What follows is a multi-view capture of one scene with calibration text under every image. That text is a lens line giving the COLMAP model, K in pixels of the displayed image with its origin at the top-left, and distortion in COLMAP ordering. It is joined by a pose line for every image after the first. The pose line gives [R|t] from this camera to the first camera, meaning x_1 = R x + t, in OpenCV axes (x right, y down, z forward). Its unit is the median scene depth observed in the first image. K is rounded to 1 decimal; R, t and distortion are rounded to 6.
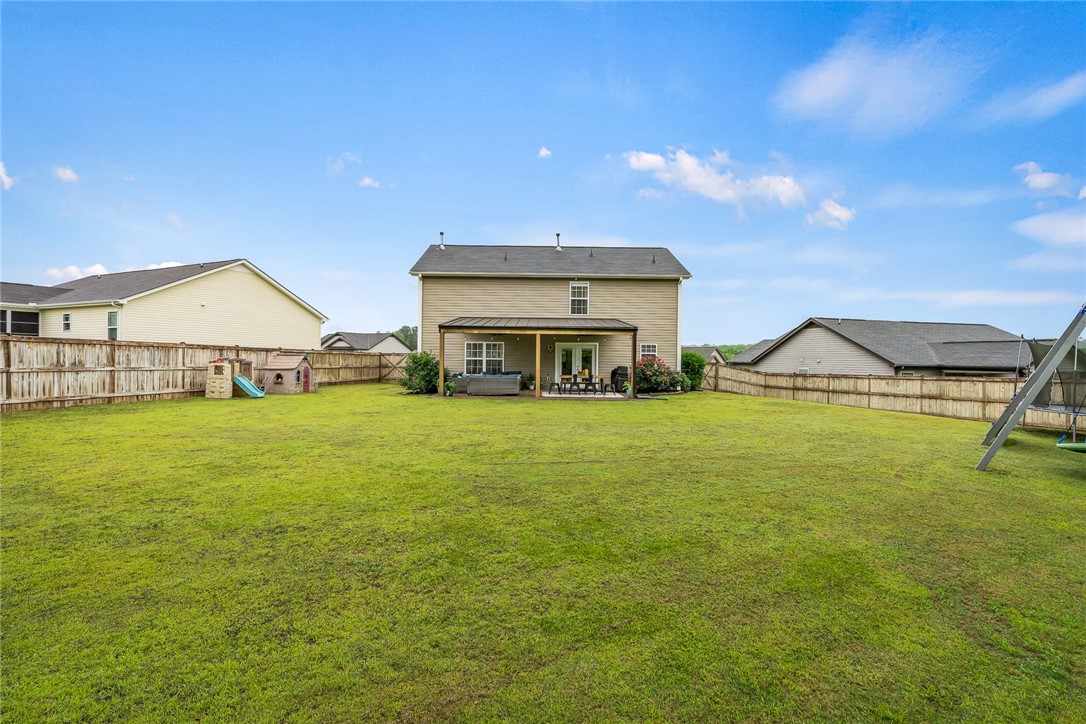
lens RADIAL K [[513.1, 0, 541.5], [0, 513.1, 351.9], [0, 0, 1]] dist [-0.002331, 0.000217]
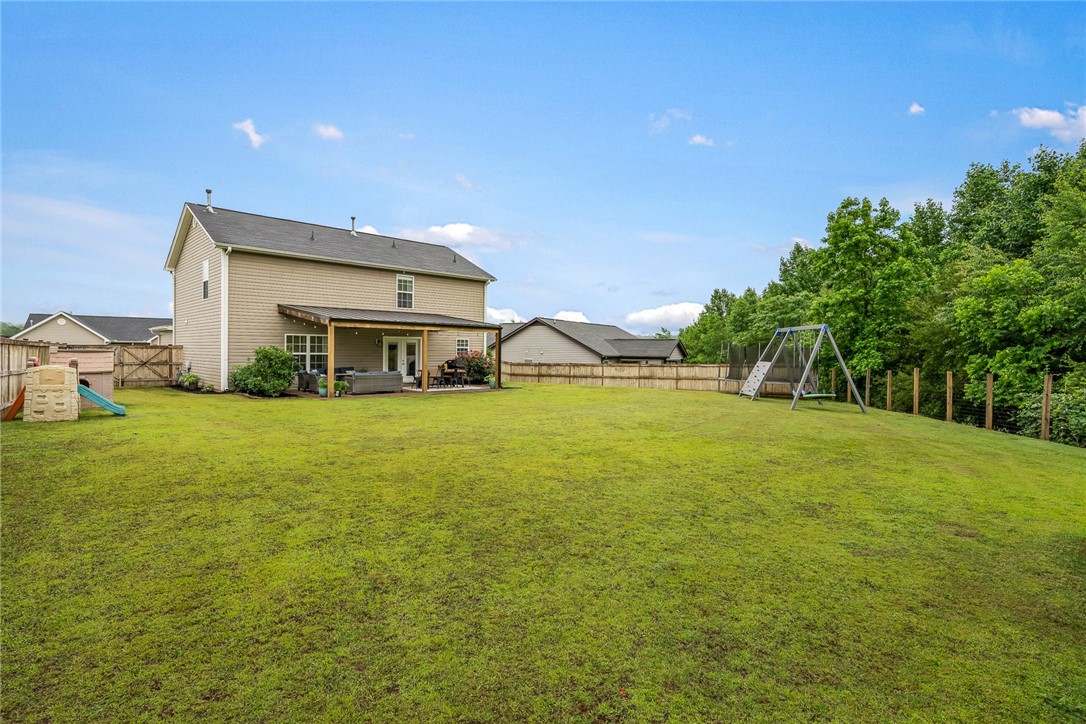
lens RADIAL K [[545.0, 0, 541.4], [0, 545.0, 354.6], [0, 0, 1]] dist [0.002165, -0.000207]
pose [[0.716866, -0.008565, 0.697158, -0.472763], [-0.011122, 0.999657, 0.023718, -0.011309], [-0.697122, -0.024757, 0.716525, 0.061046]]
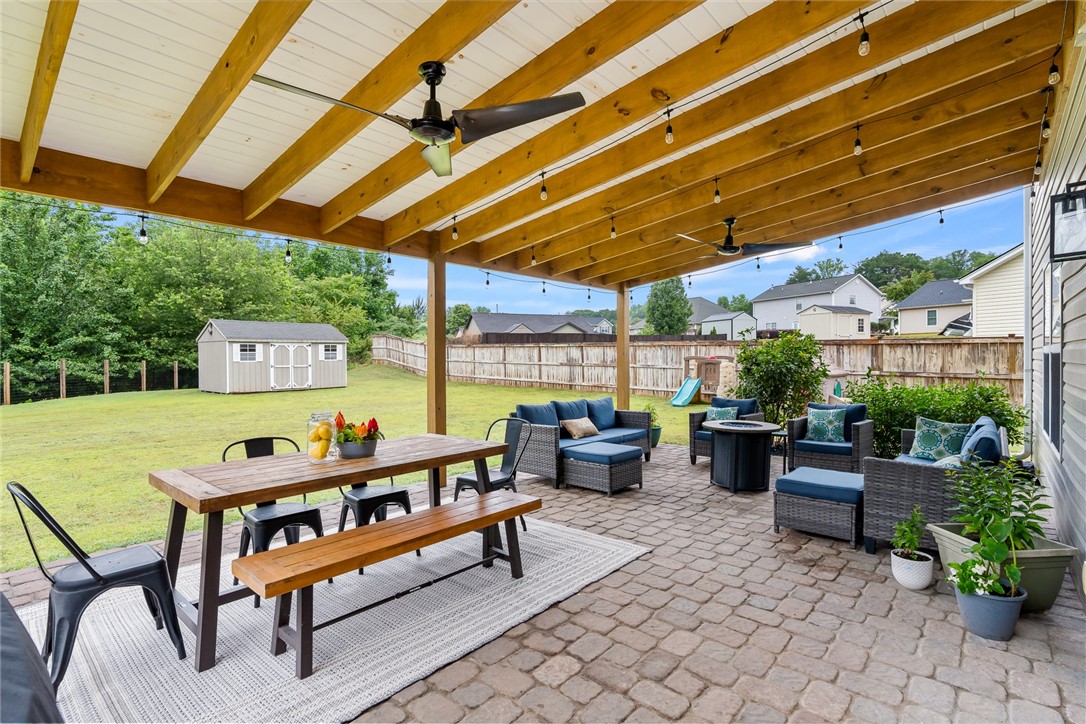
lens RADIAL K [[524.1, 0, 543.0], [0, 524.1, 362.0], [0, 0, 1]] dist [-0.025326, -0.000007]
pose [[-0.657489, 0.000005, -0.753464, 0.133886], [0.005695, 0.999971, -0.004963, 0.017585], [0.753442, -0.007554, -0.657471, 0.985914]]
